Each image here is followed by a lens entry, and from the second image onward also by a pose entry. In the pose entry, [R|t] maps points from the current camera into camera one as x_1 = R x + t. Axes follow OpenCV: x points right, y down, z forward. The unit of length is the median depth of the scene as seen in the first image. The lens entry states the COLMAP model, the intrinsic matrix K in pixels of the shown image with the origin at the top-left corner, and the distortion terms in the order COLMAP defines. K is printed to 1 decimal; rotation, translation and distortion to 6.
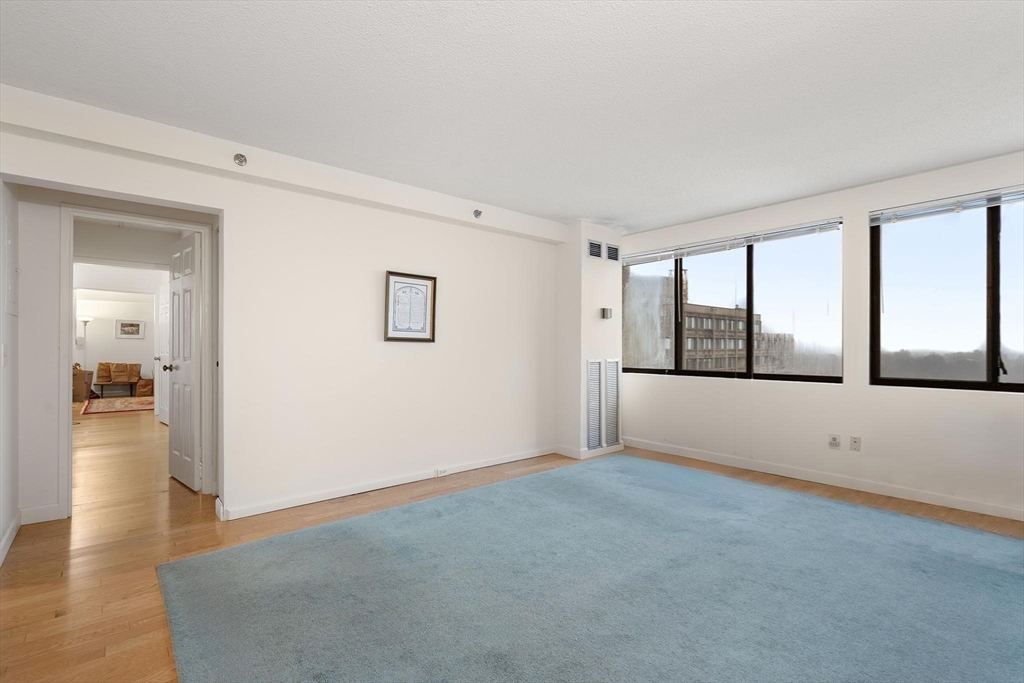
lens RADIAL K [[467.9, 0, 512.2], [0, 467.9, 350.1], [0, 0, 1]] dist [-0.017346, 0.000239]
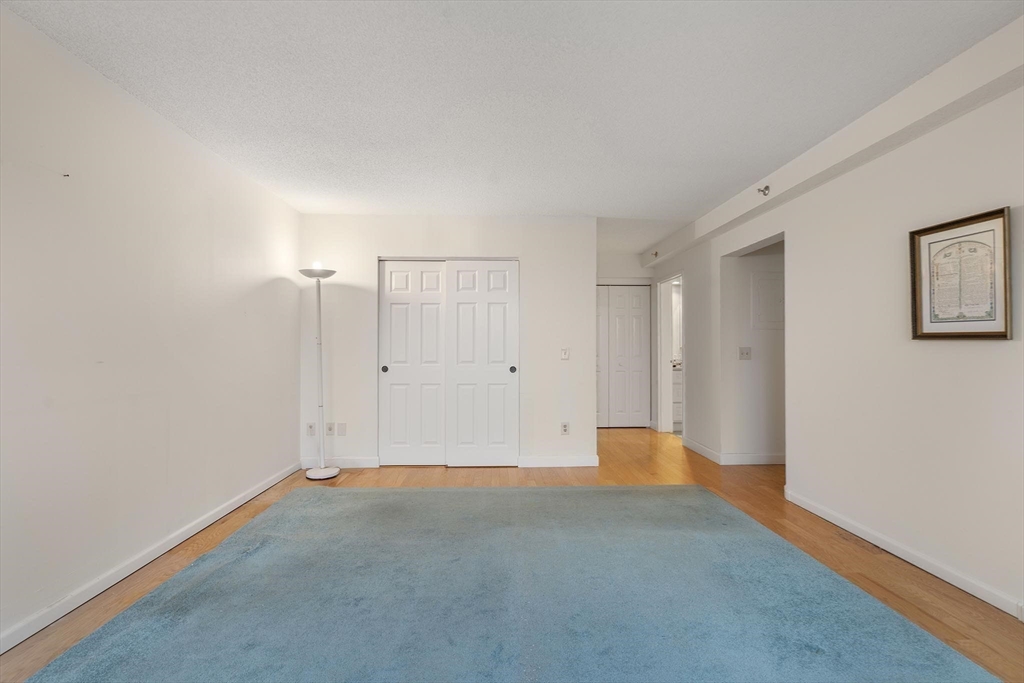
lens RADIAL K [[467.9, 0, 514.1], [0, 467.9, 338.0], [0, 0, 1]] dist [-0.017346, 0.000239]
pose [[-0.615695, -0.013570, -0.787868, 0.566968], [-0.001209, 0.999867, -0.016277, -0.009970], [0.787984, -0.009069, -0.615629, 0.936546]]
